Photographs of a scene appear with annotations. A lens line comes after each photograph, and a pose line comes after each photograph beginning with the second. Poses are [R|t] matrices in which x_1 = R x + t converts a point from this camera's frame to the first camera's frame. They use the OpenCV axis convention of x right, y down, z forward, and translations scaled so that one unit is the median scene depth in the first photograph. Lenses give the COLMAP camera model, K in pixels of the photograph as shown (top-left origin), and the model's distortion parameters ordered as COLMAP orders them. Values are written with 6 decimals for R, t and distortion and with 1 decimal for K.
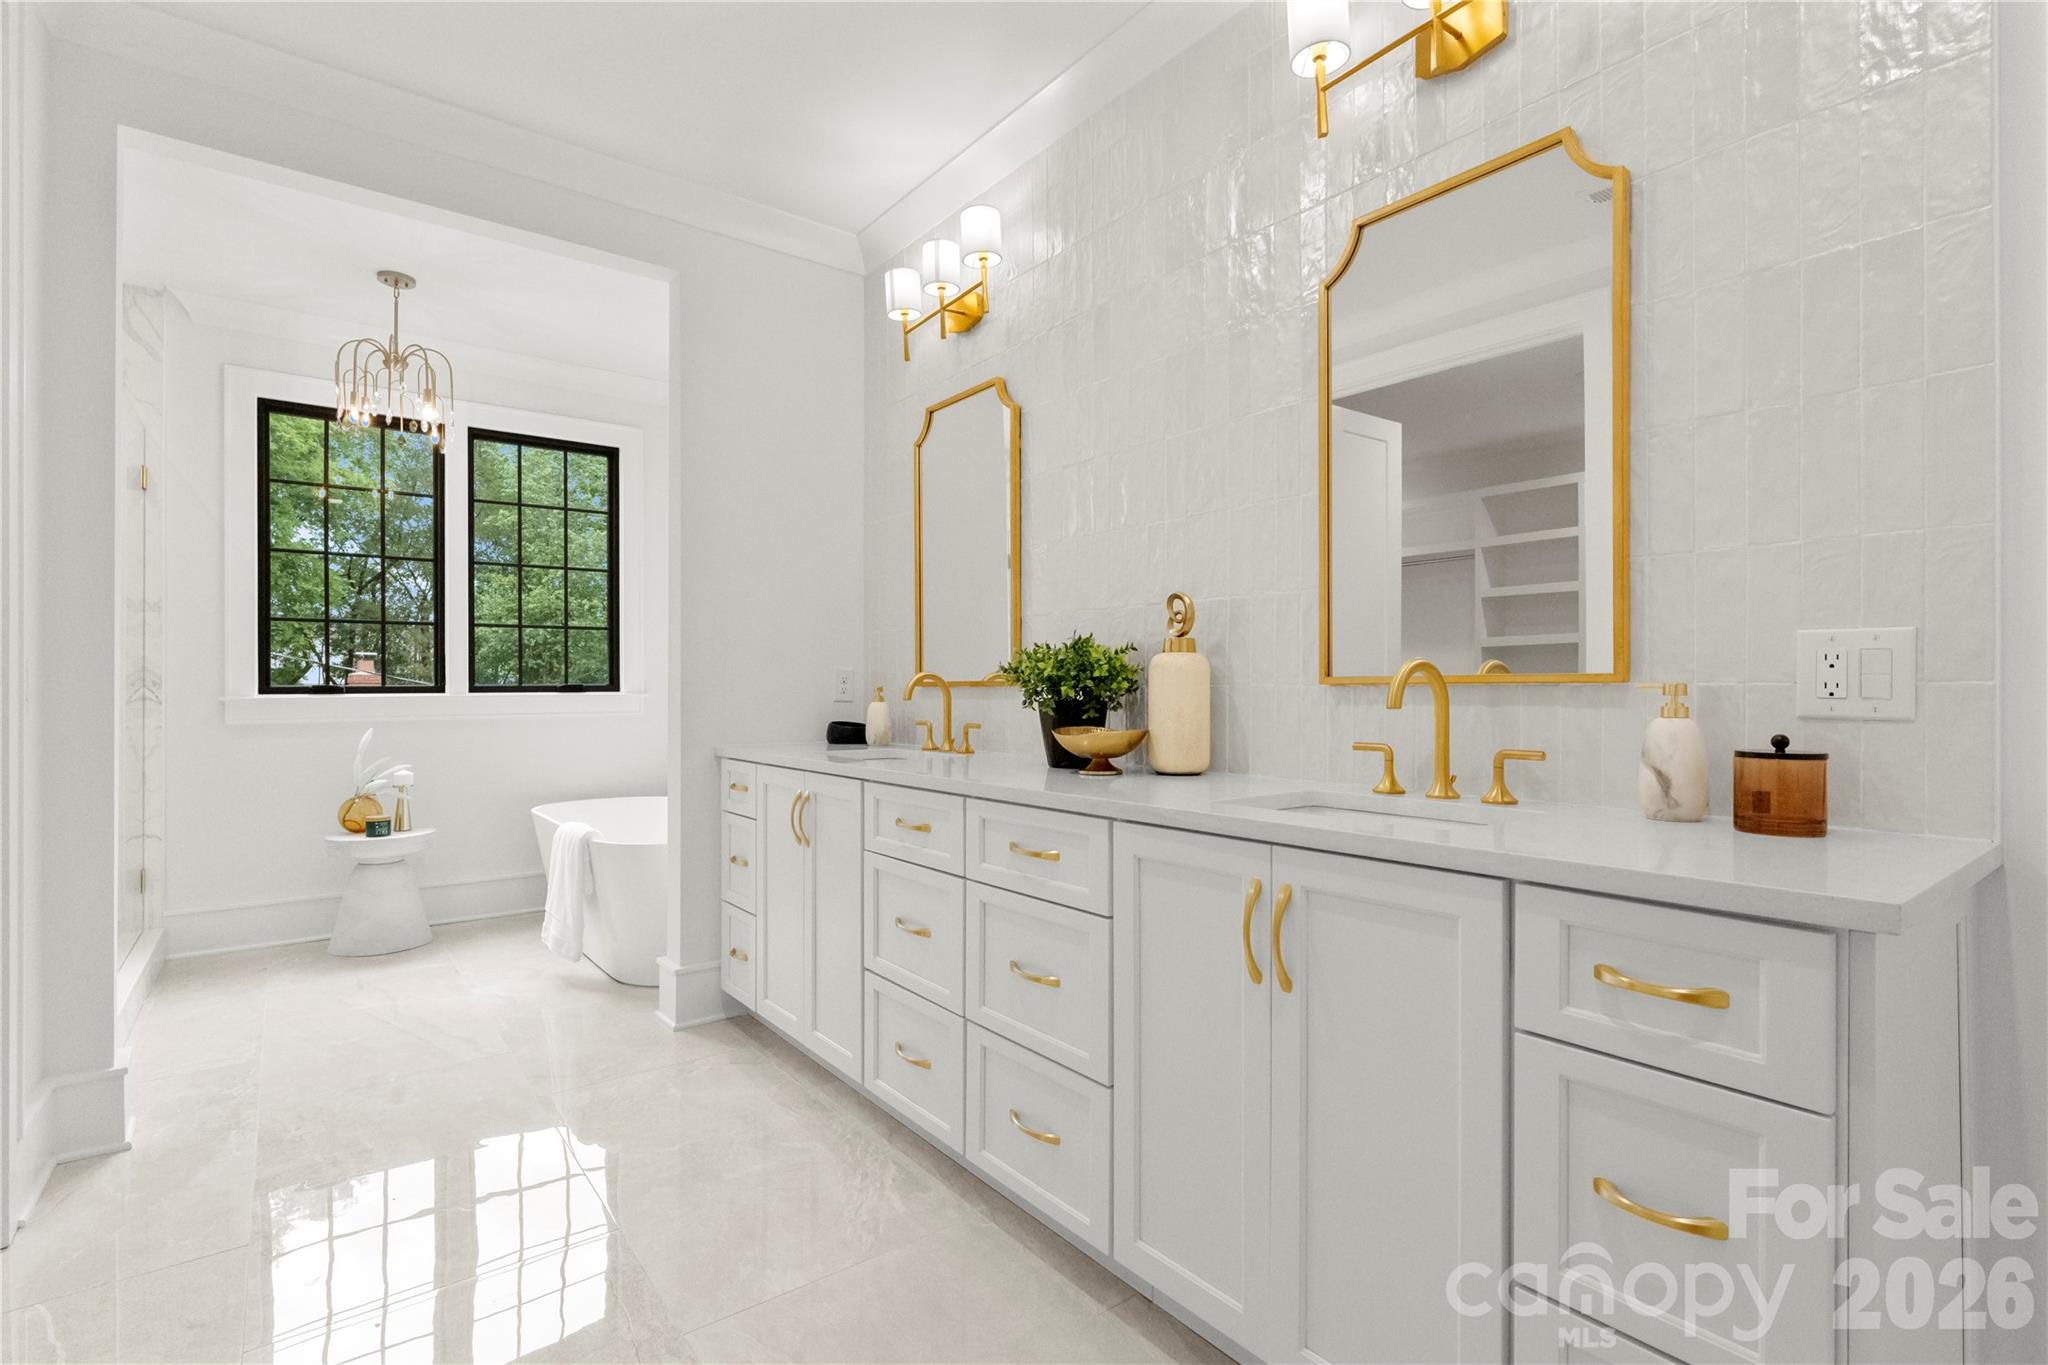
lens RADIAL K [[959.4, 0, 1017.1], [0, 959.4, 686.4], [0, 0, 1]] dist [-0.001989, -0.000694]
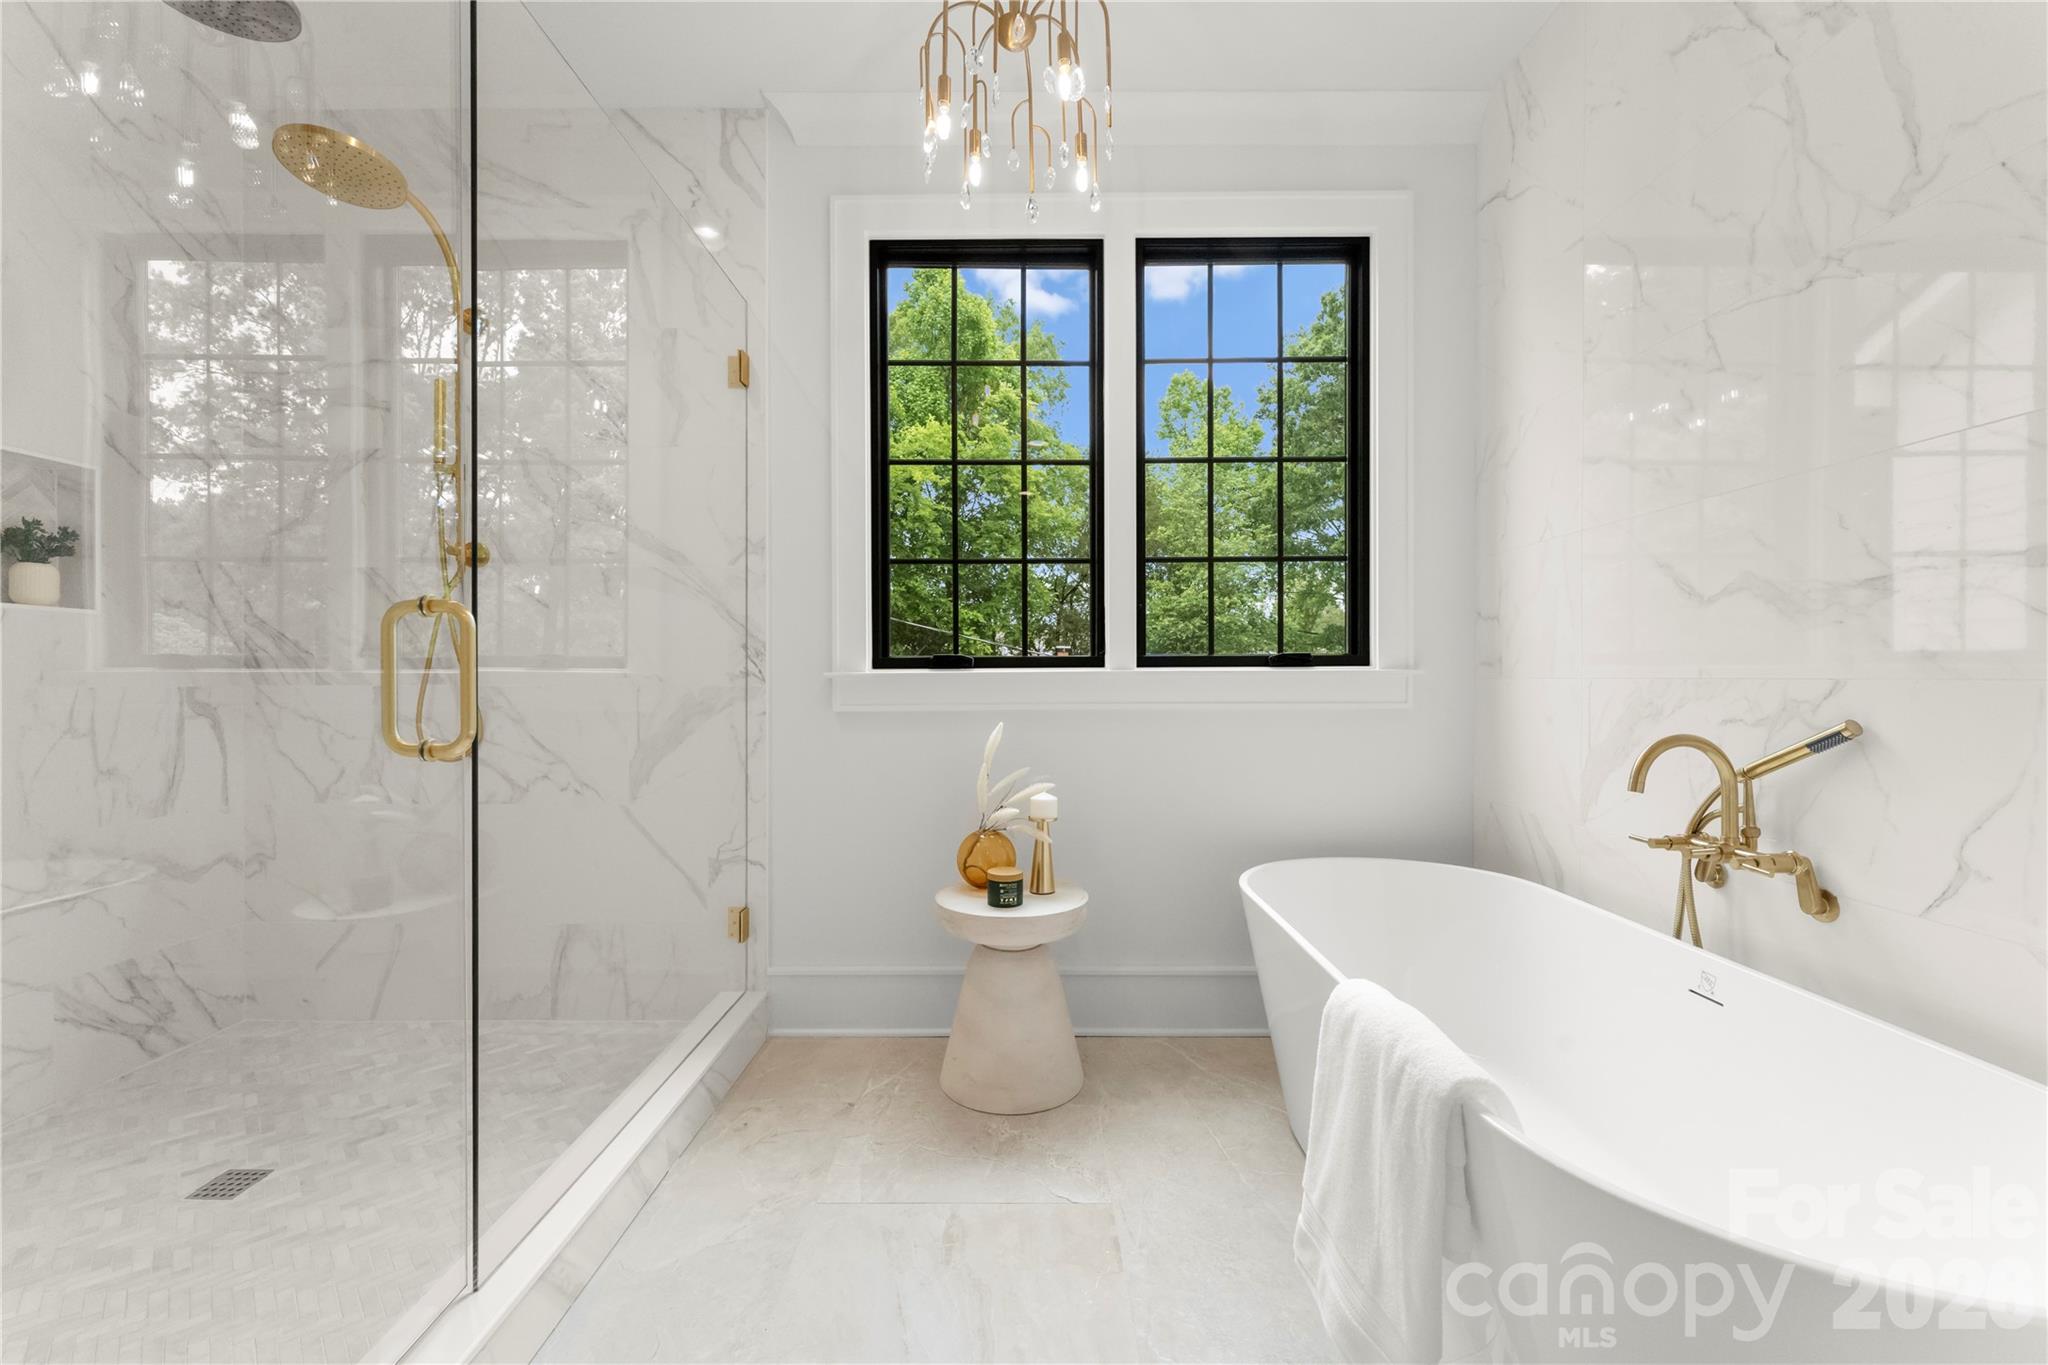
lens RADIAL K [[835.0, 0, 1017.9], [0, 835.0, 680.2], [0, 0, 1]] dist [-0.001173, -0.000289]
pose [[0.790283, 0.002869, -0.612736, -0.328020], [0.000575, 0.999985, 0.005425, 0.013120], [0.612742, -0.004640, 0.790269, 0.570642]]
